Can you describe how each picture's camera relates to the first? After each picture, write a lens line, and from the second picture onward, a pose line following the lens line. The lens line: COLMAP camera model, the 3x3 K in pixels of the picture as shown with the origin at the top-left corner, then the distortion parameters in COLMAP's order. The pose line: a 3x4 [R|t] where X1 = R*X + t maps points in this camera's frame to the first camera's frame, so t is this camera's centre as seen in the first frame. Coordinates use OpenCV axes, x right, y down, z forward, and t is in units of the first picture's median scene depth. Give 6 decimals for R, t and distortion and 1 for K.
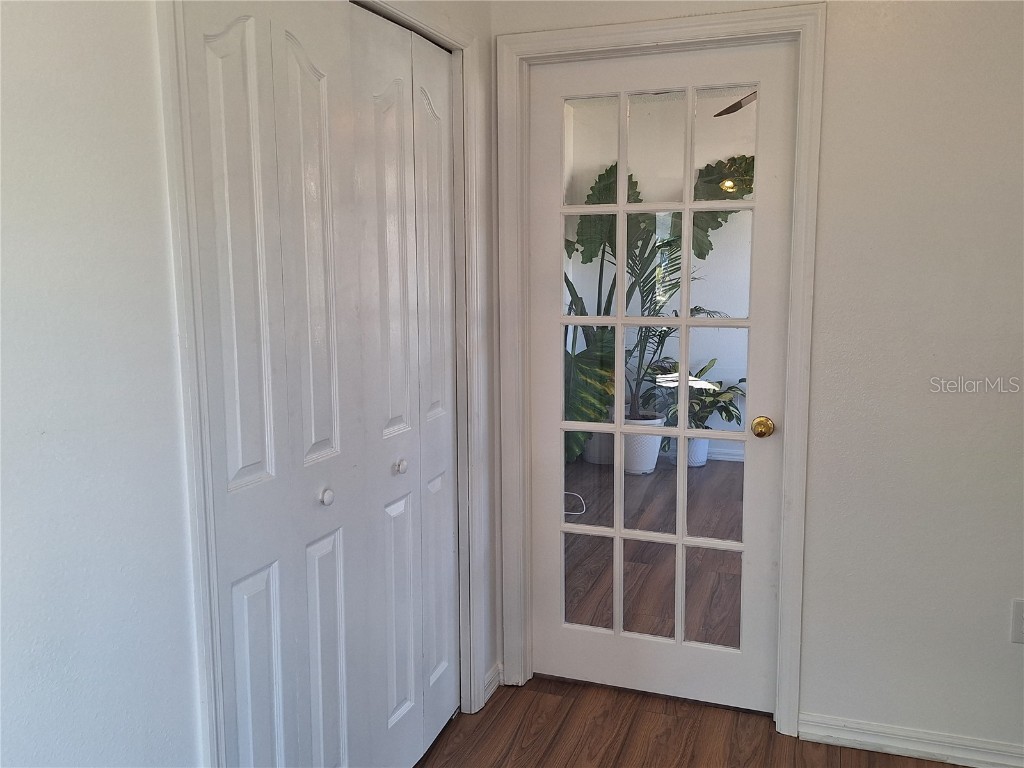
lens RADIAL K [[900.9, 0, 518.8], [0, 900.9, 378.9], [0, 0, 1]] dist [0.126239, -0.032288]
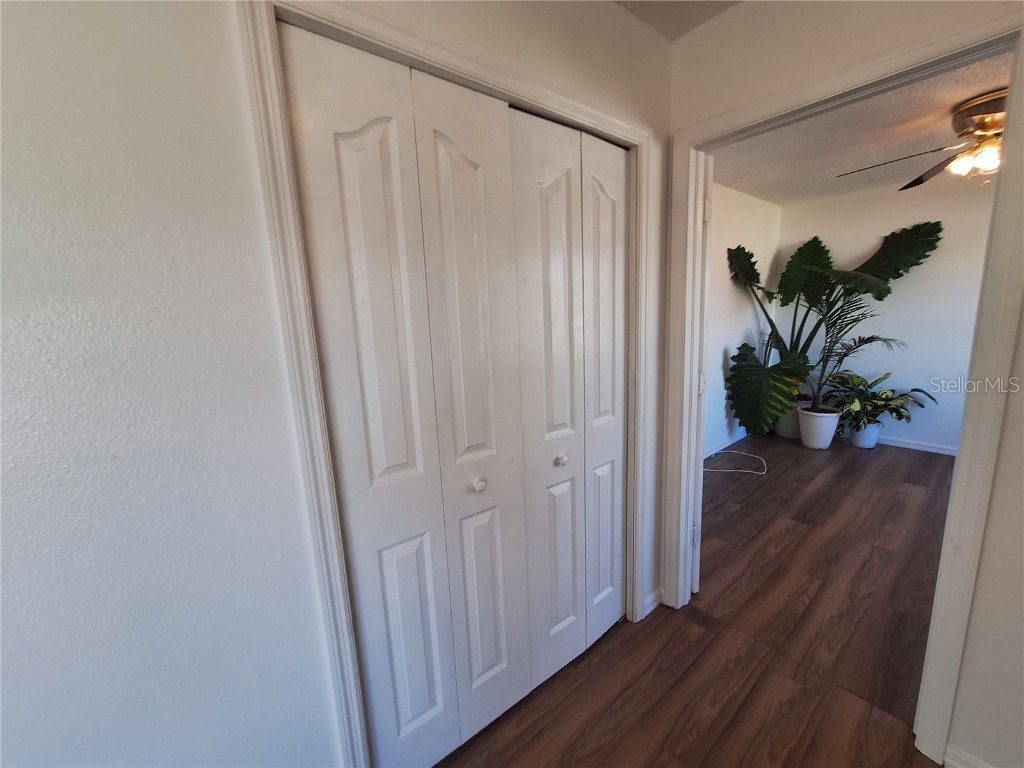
lens RADIAL K [[405.4, 0, 515.7], [0, 405.4, 380.7], [0, 0, 1]] dist [-0.007564, 0.001389]
pose [[0.854538, 0.058920, -0.516036, 0.049874], [-0.038140, 0.997981, 0.050789, -0.021401], [0.517987, -0.023719, 0.855060, 0.188185]]
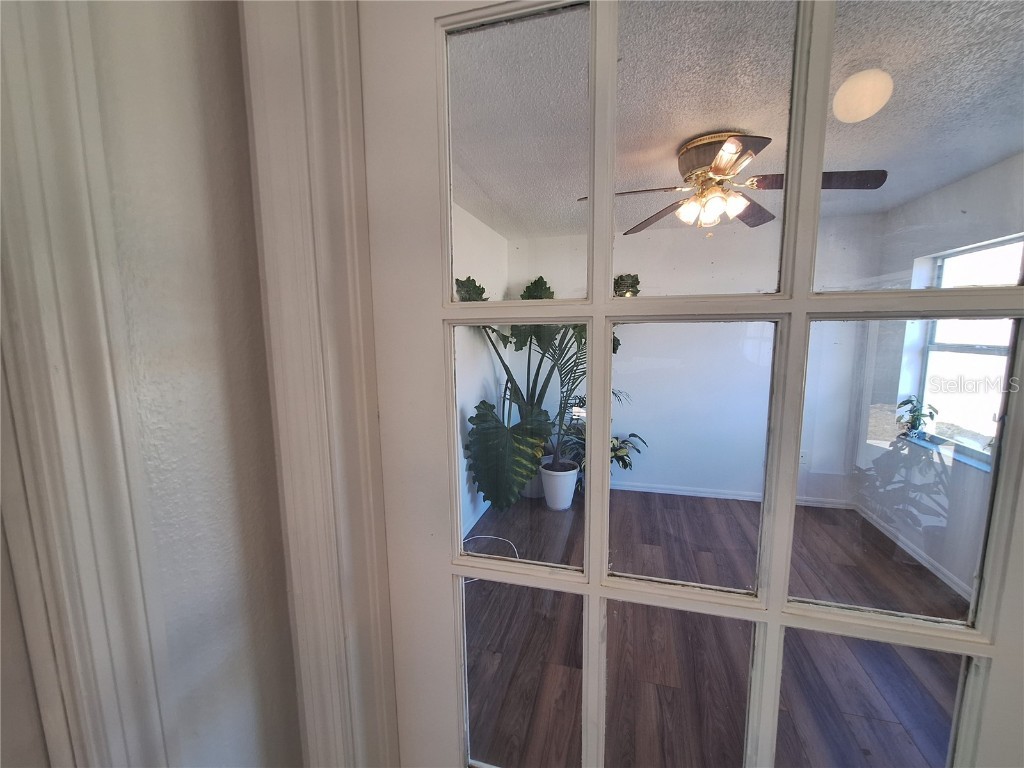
lens RADIAL K [[405.4, 0, 522.4], [0, 405.4, 383.0], [0, 0, 1]] dist [-0.007564, 0.001389]
pose [[0.996503, -0.012035, 0.082681, 0.032358], [0.012672, 0.999894, -0.007174, -0.080730], [-0.082586, 0.008197, 0.996550, 0.423344]]
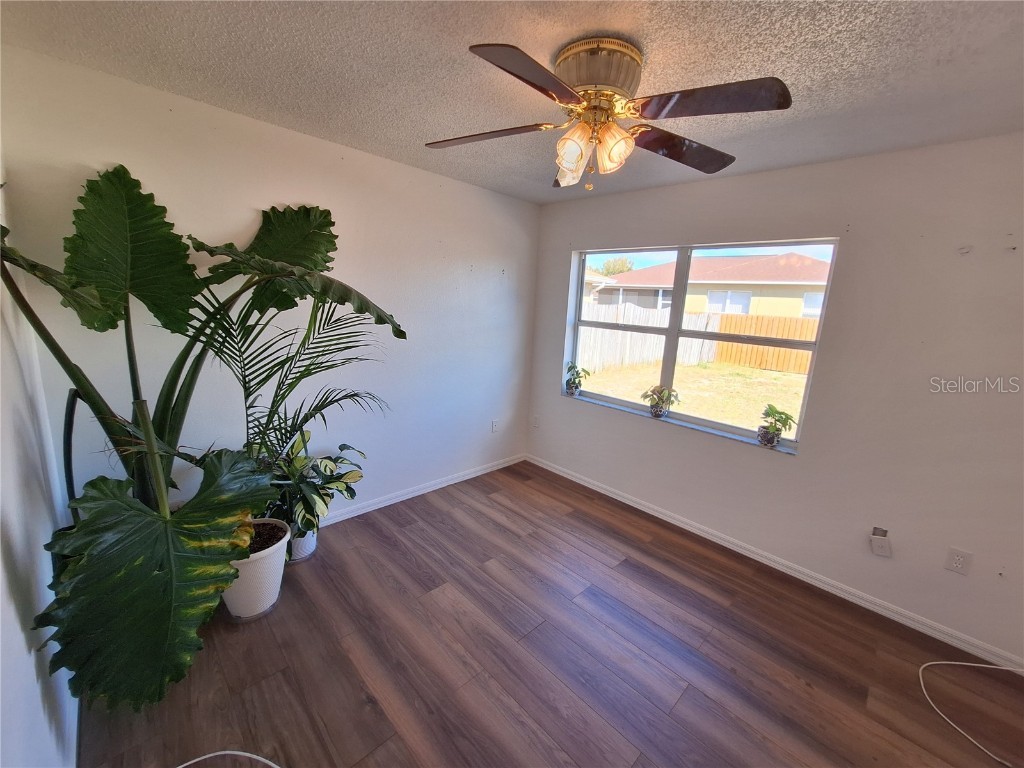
lens RADIAL K [[405.4, 0, 528.2], [0, 405.4, 383.8], [0, 0, 1]] dist [-0.007564, 0.001389]
pose [[0.421196, -0.144535, 0.895379, -0.051063], [0.064136, 0.989496, 0.129557, -0.116784], [-0.904699, 0.002857, 0.426041, 0.679736]]
